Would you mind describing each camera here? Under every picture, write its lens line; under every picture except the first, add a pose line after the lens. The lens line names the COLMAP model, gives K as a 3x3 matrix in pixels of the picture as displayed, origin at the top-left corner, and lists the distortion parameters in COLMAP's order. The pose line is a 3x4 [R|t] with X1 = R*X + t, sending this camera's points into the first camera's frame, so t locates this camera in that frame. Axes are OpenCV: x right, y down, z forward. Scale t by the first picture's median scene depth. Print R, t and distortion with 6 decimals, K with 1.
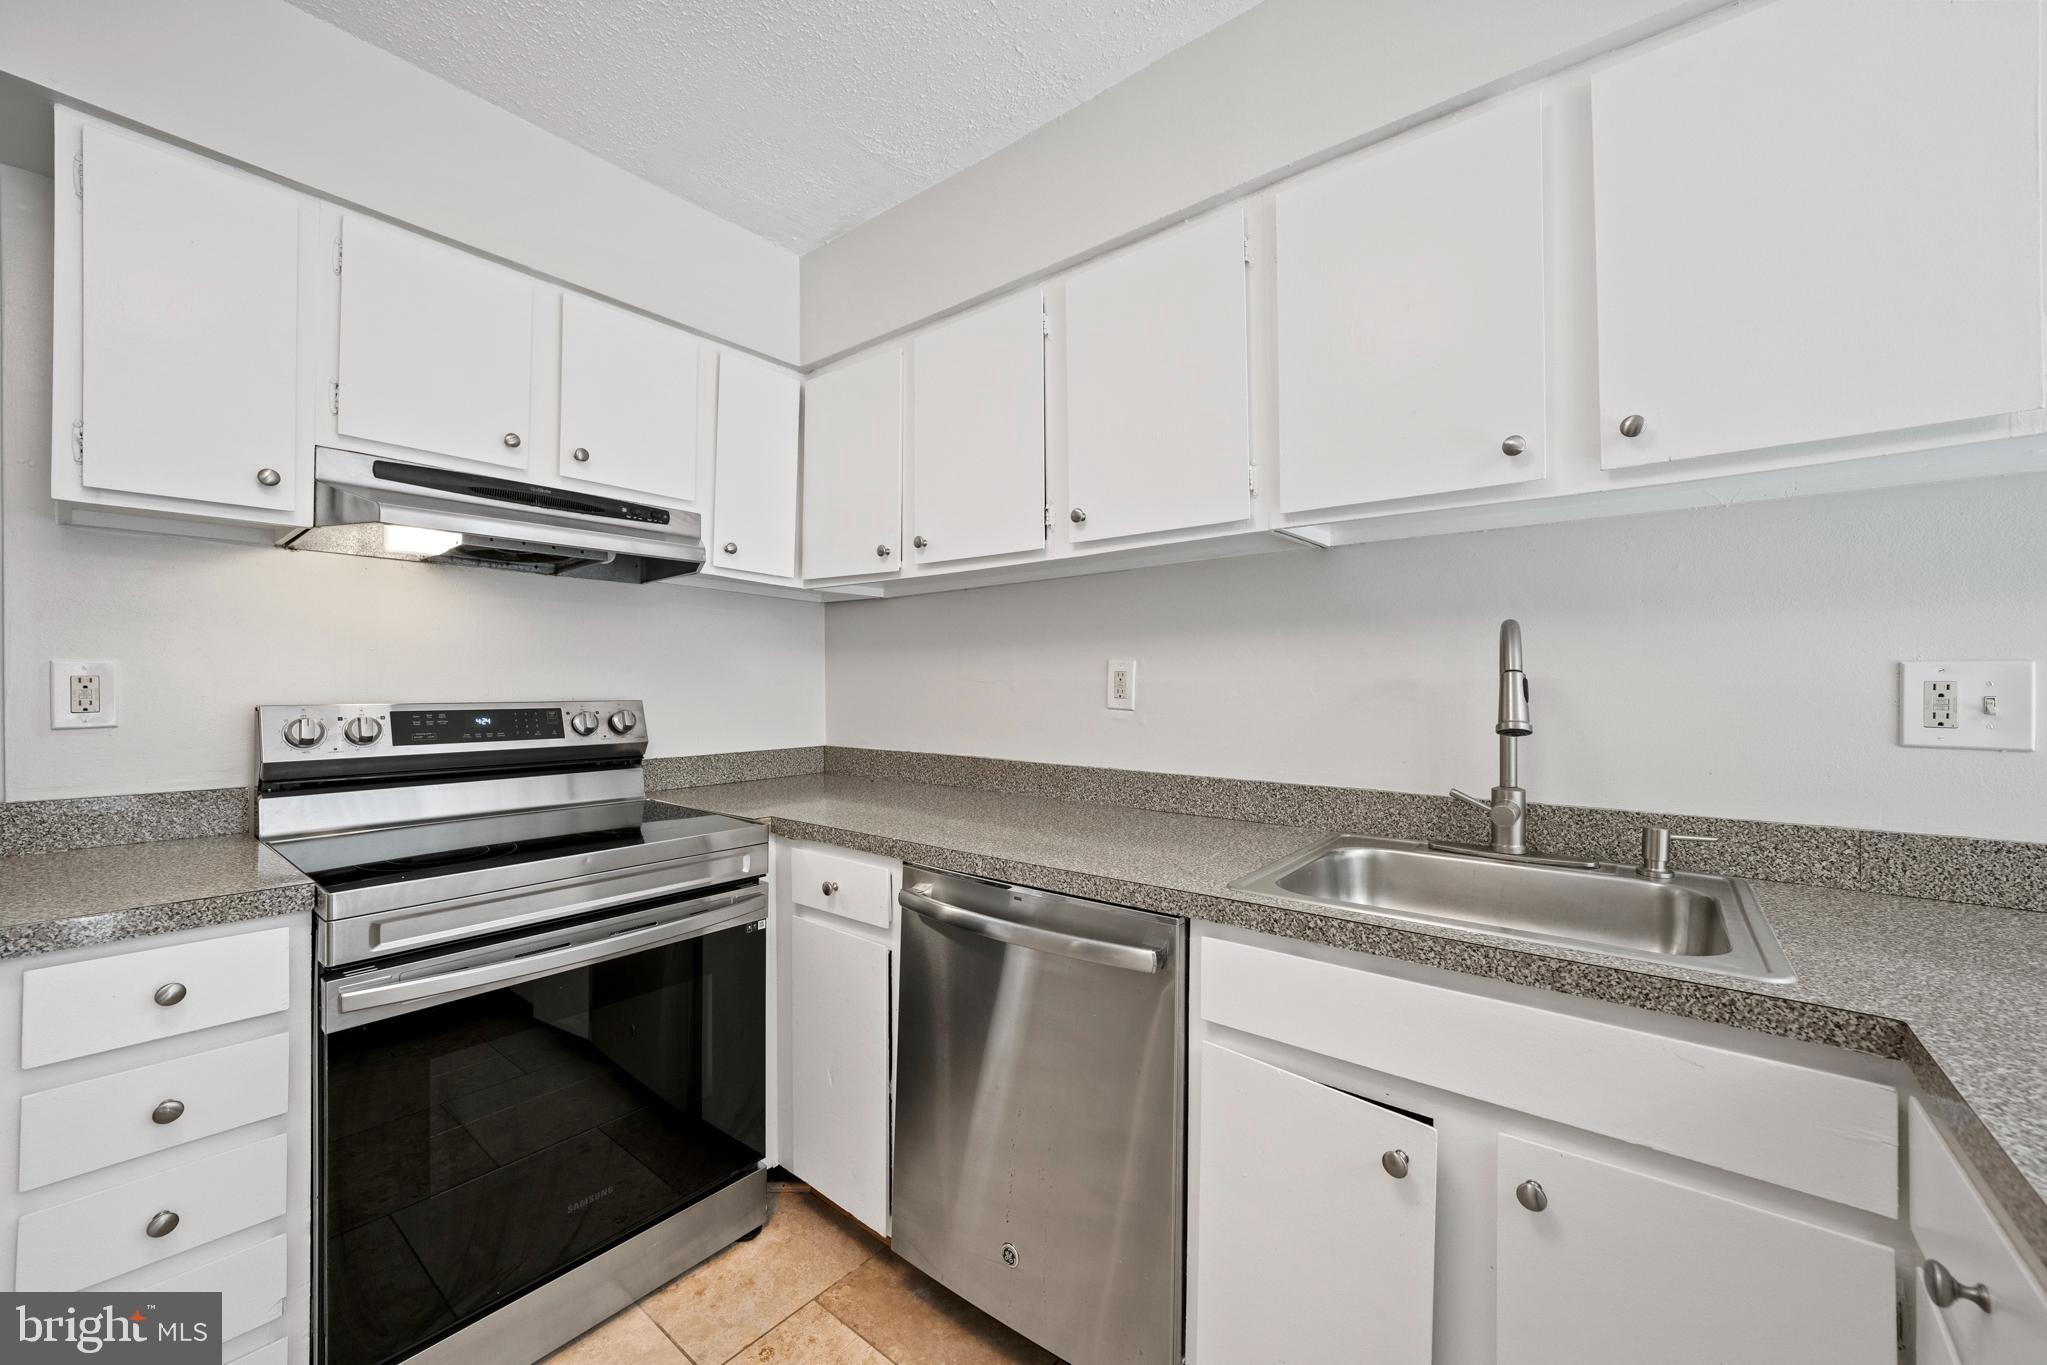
lens RADIAL K [[813.1, 0, 1031.3], [0, 813.1, 679.3], [0, 0, 1]] dist [-0.006385, 0.001215]
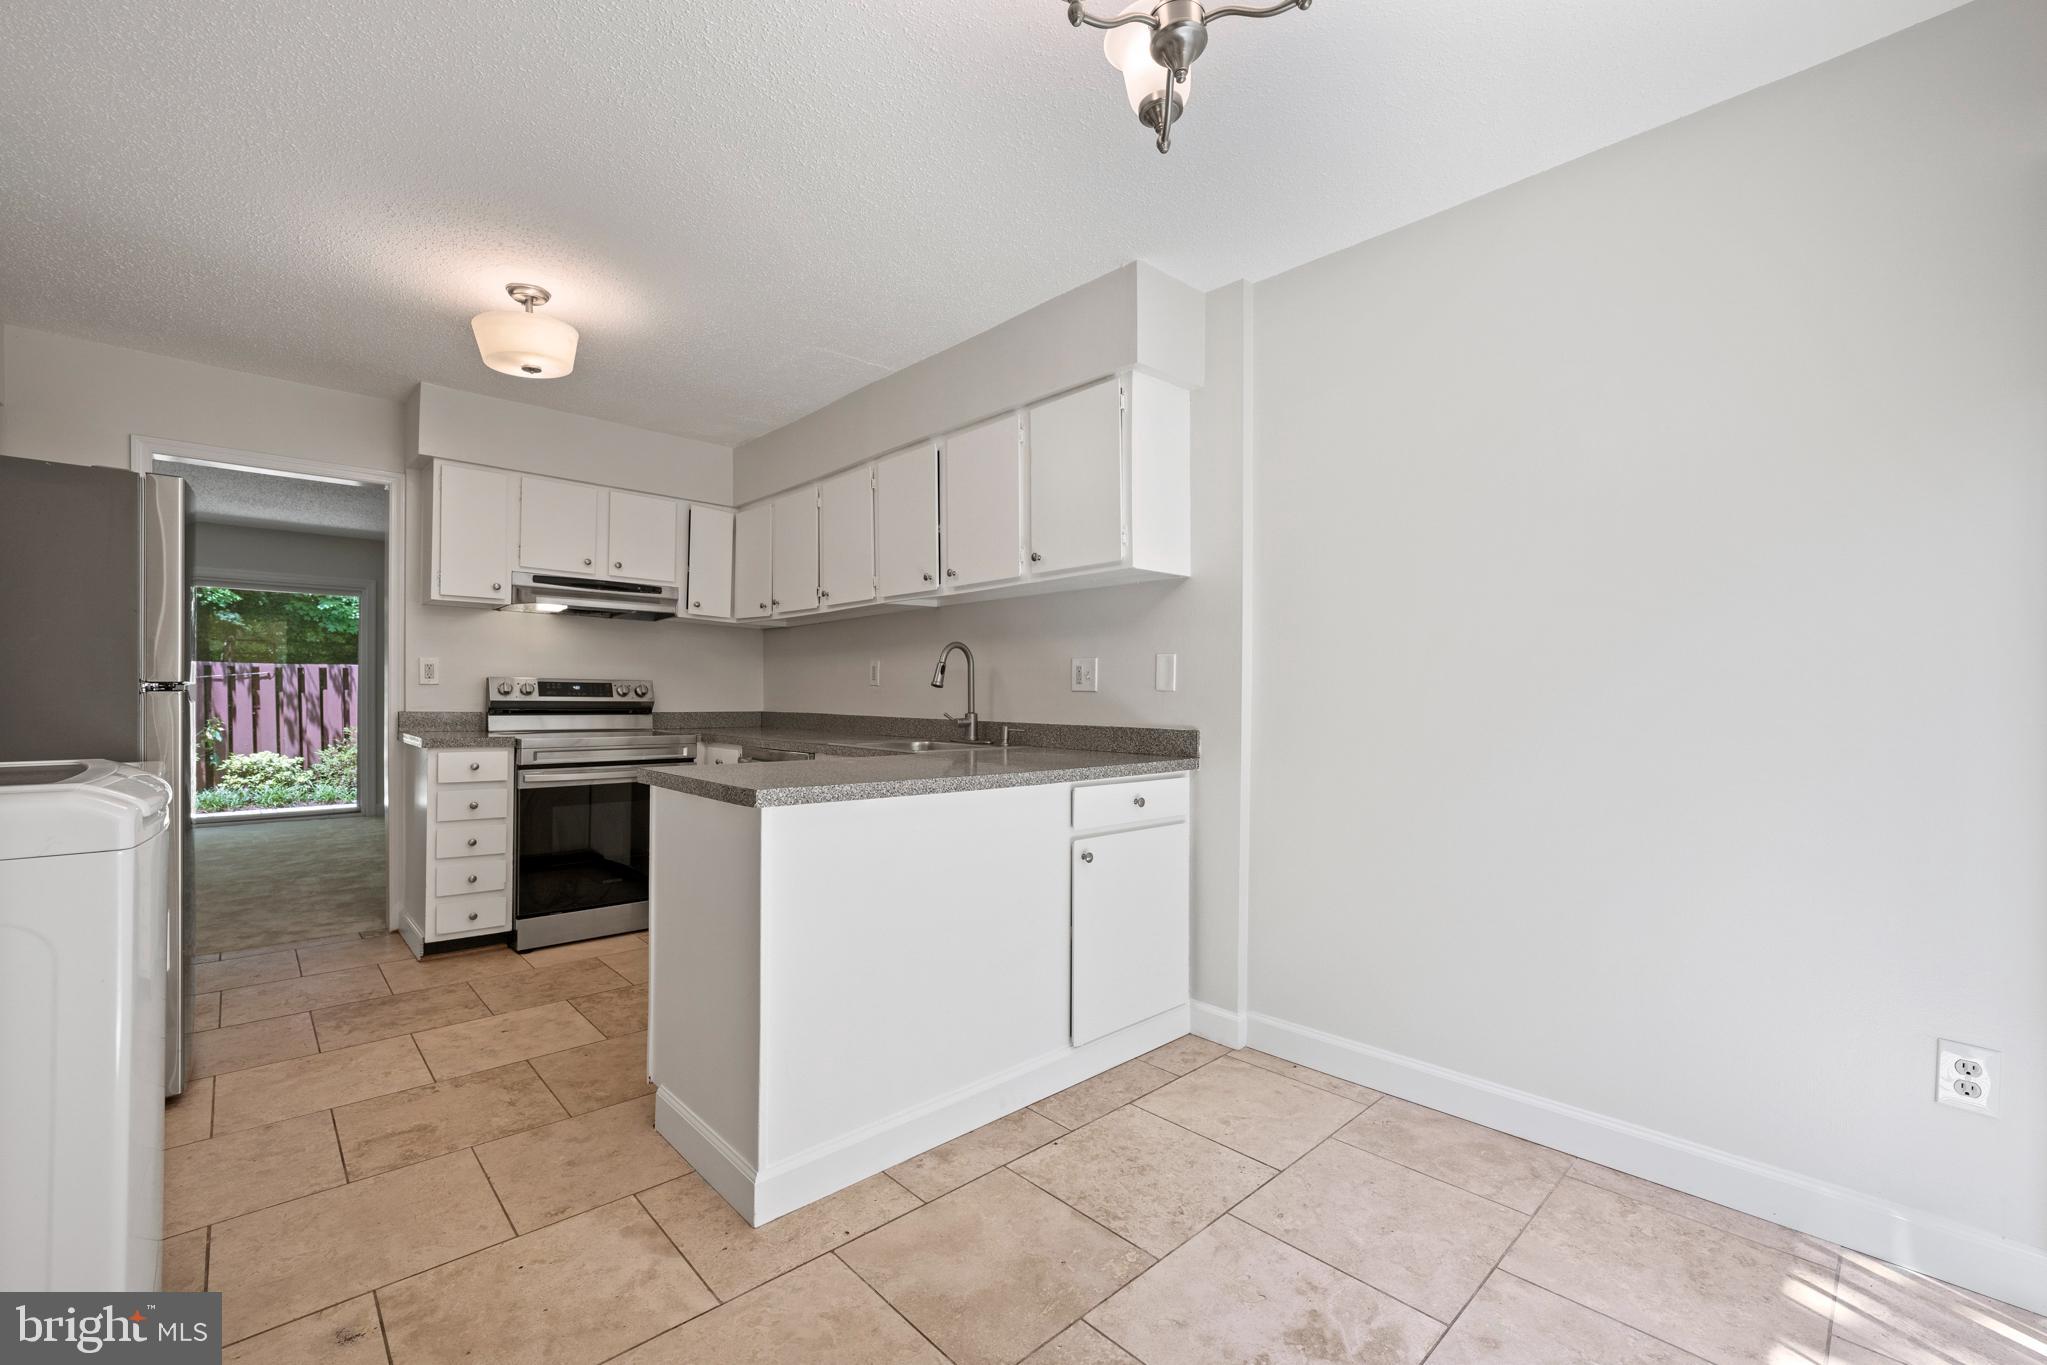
lens RADIAL K [[851.0, 0, 1019.9], [0, 851.0, 698.9], [0, 0, 1]] dist [-0.003400, -0.000017]
pose [[0.990380, 0.009417, -0.138054, 0.848411], [-0.008661, 0.999944, 0.006077, 0.060396], [0.138103, -0.004823, 0.990406, -1.136042]]
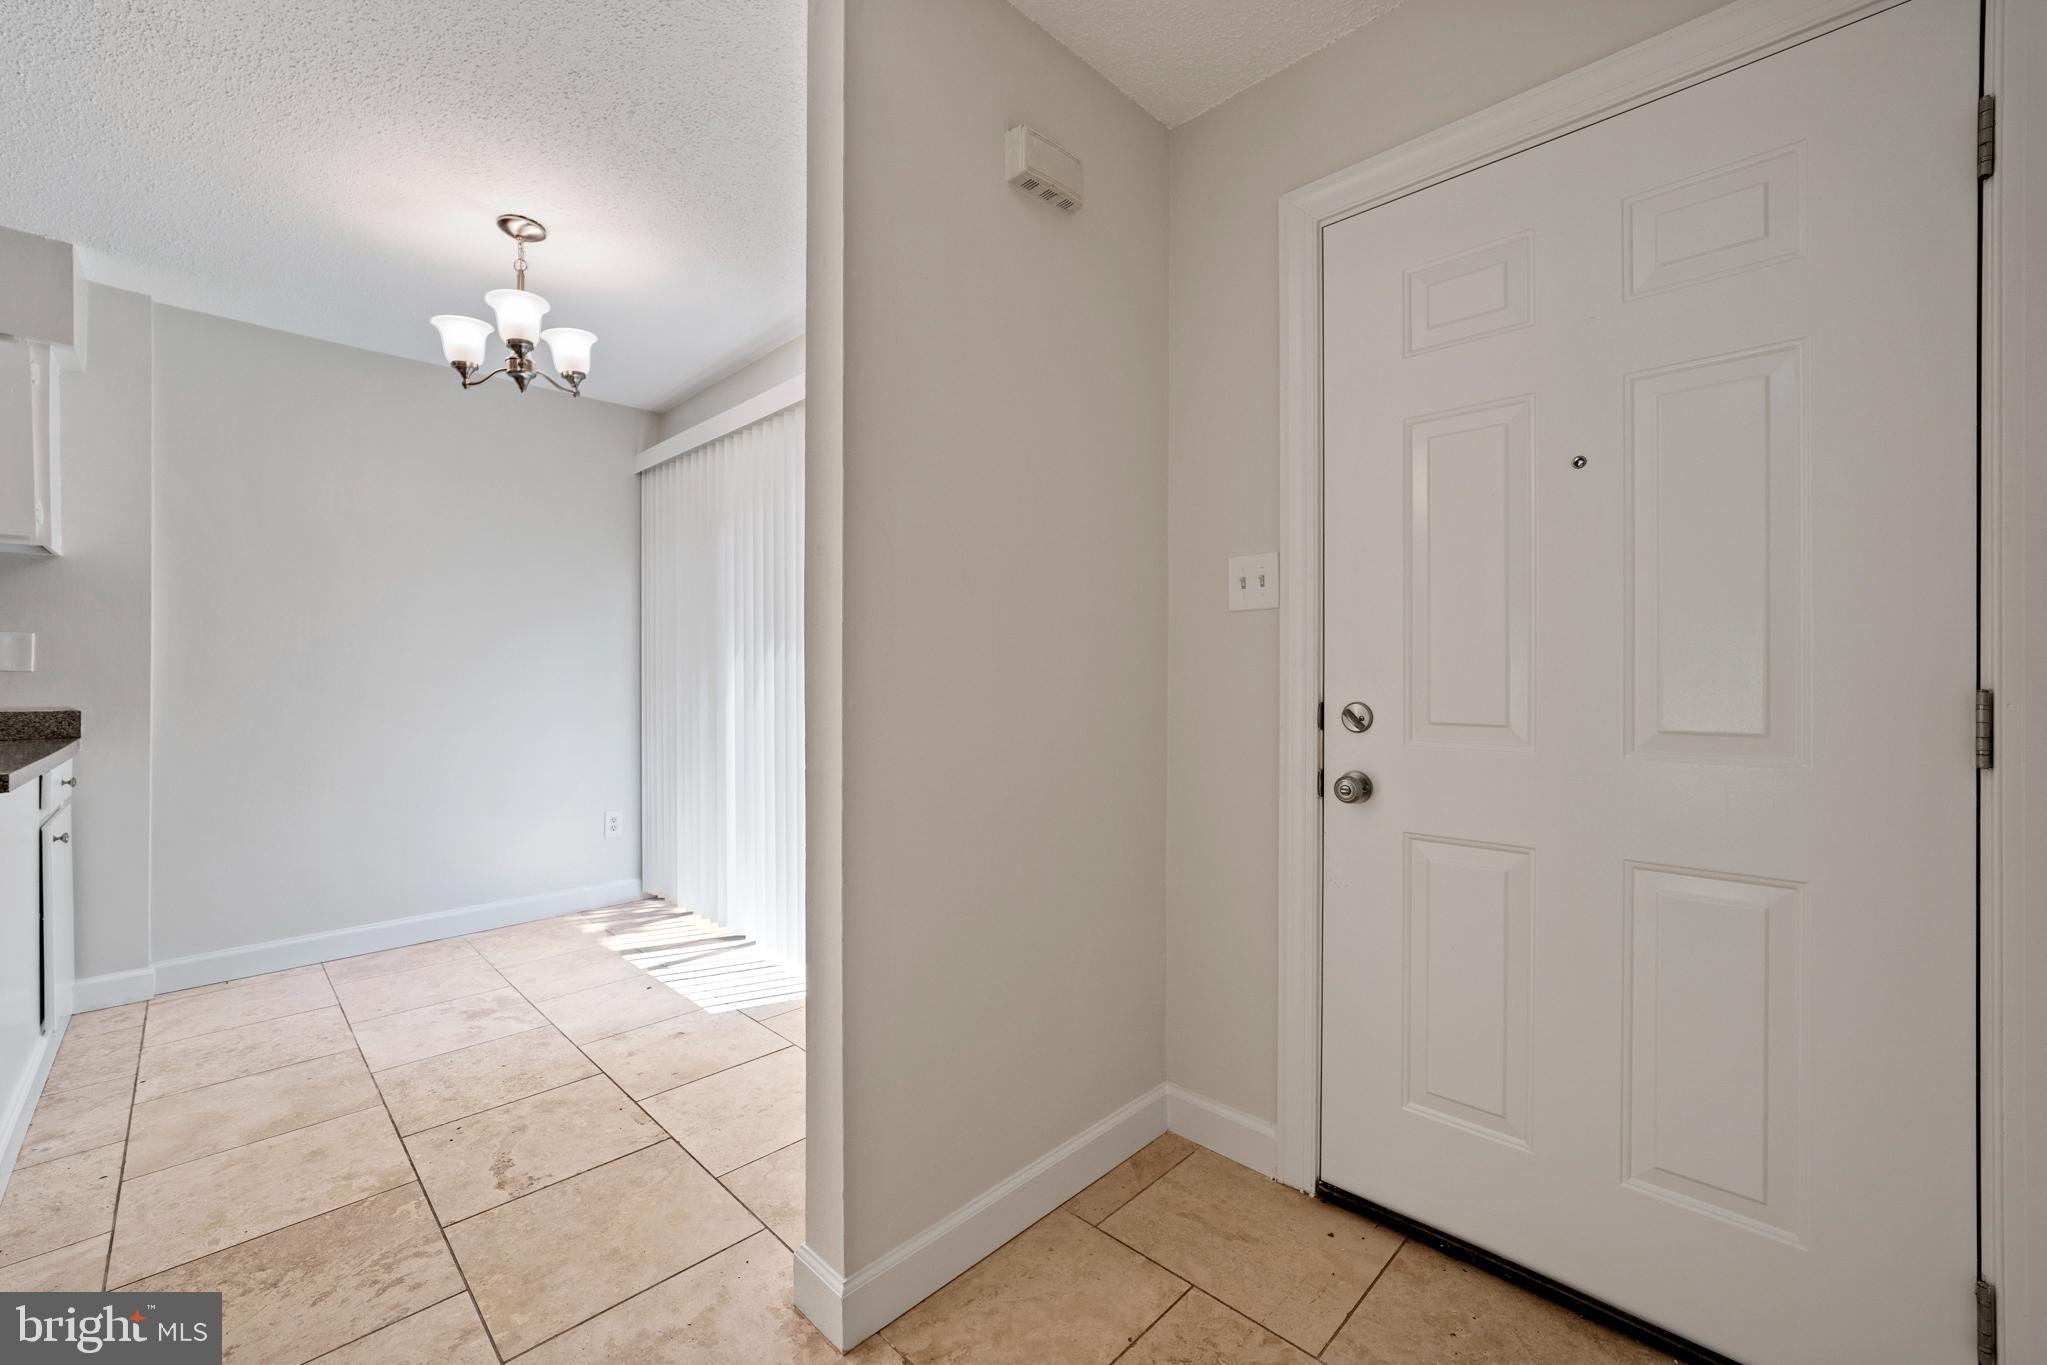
lens RADIAL K [[813.1, 0, 1020.6], [0, 813.1, 682.0], [0, 0, 1]] dist [-0.006385, 0.001215]
pose [[0.091582, 0.000300, 0.995798, -0.381851], [-0.002053, 0.999998, -0.000113, 0.068521], [-0.995795, -0.002034, 0.091582, -1.419493]]
